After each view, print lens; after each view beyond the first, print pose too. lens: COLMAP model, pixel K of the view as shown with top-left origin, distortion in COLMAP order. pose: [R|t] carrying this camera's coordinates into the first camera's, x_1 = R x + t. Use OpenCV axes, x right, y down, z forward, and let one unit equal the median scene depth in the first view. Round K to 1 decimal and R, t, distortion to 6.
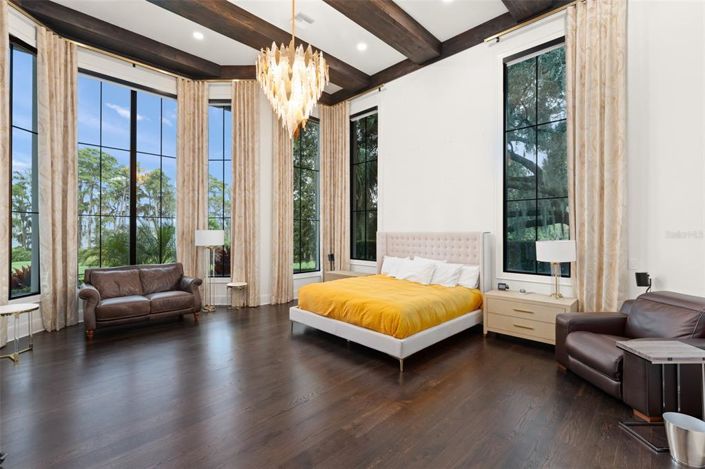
lens RADIAL K [[323.3, 0, 348.9], [0, 323.3, 229.8], [0, 0, 1]] dist [0.002354, 0.000424]
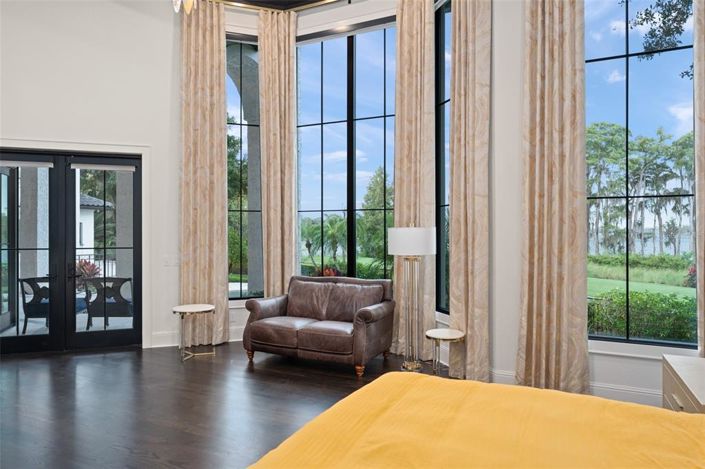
lens RADIAL K [[456.7, 0, 352.2], [0, 456.7, 234.6], [0, 0, 1]] dist [-0.000300, 0.000144]
pose [[0.312032, 0.005870, -0.950053, 0.219325], [0.006581, 0.999944, 0.008340, 0.002857], [0.950049, -0.008855, 0.311976, 0.488908]]
